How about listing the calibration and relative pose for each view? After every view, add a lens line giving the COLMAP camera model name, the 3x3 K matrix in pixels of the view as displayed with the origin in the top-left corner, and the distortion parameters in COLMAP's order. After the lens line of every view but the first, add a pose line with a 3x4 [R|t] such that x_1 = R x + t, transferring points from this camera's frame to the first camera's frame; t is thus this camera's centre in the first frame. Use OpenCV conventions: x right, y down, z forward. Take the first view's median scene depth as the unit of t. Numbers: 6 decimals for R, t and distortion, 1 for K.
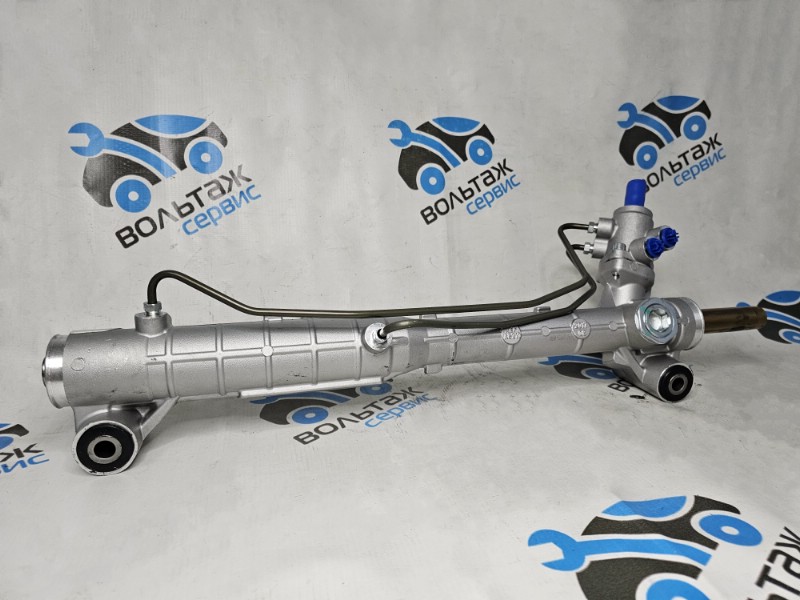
lens RADIAL K [[553.2, 0, 403.7], [0, 553.2, 304.4], [0, 0, 1]] dist [0.021243, -0.030746]
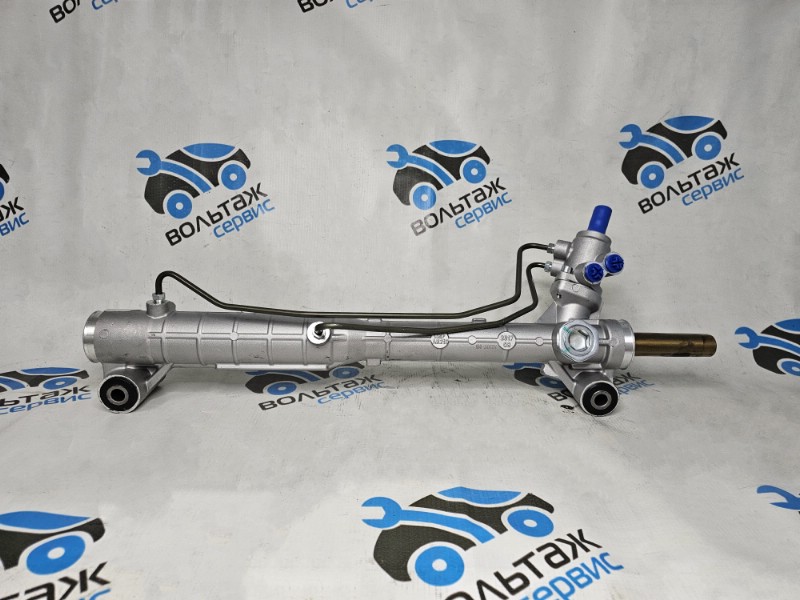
lens RADIAL K [[553.2, 0, 394.7], [0, 553.2, 295.2], [0, 0, 1]] dist [0.021243, -0.030746]
pose [[0.966892, 0.075932, -0.243625, 0.318031], [-0.071388, 0.997071, 0.027442, -0.055381], [0.244995, -0.009142, 0.969481, -0.133450]]
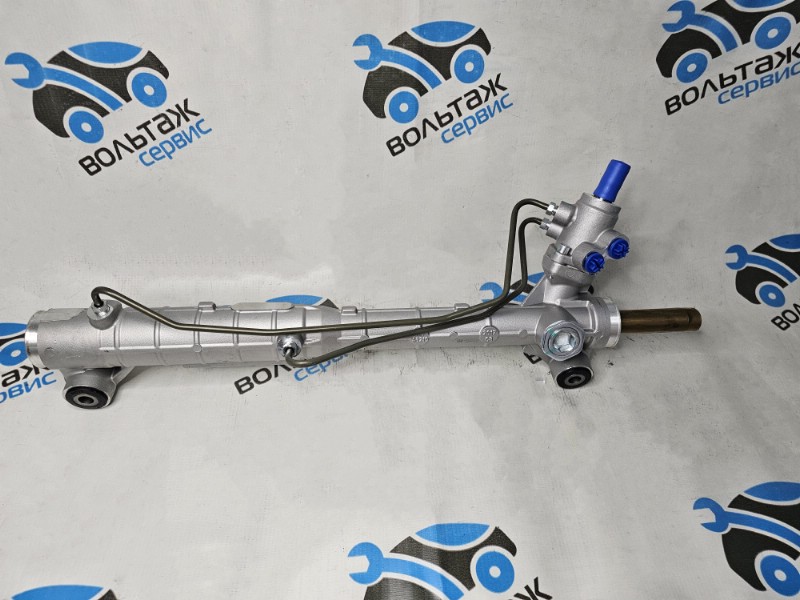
lens RADIAL K [[553.2, 0, 402.5], [0, 553.2, 302.5], [0, 0, 1]] dist [0.021243, -0.030746]
pose [[0.979495, 0.173195, -0.102921, 0.219576], [-0.084765, 0.817719, 0.569343, -0.528619], [0.182768, -0.548944, 0.815632, 0.107013]]
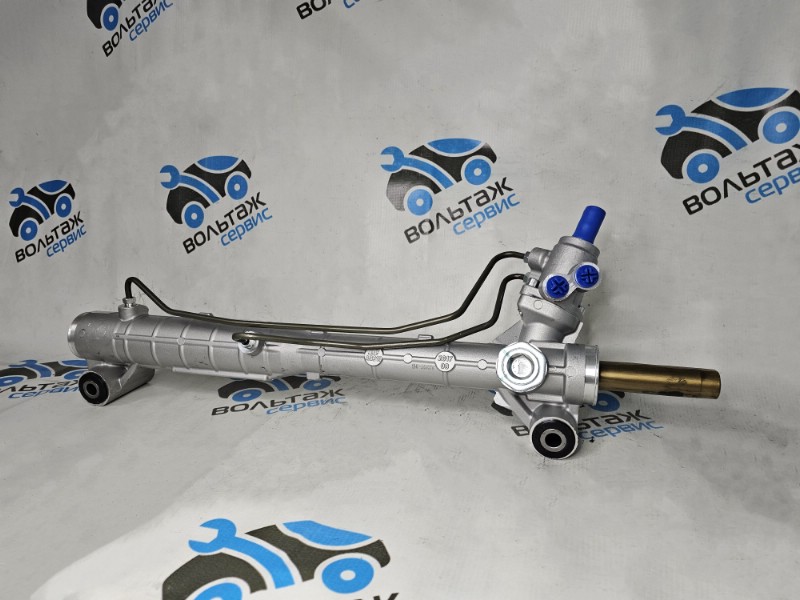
lens RADIAL K [[553.2, 0, 398.1], [0, 553.2, 300.8], [0, 0, 1]] dist [0.021243, -0.030746]
pose [[0.841202, 0.100285, -0.531340, 0.664518], [-0.089118, 0.994926, 0.046693, -0.090655], [0.533326, 0.008073, 0.845871, 0.096868]]
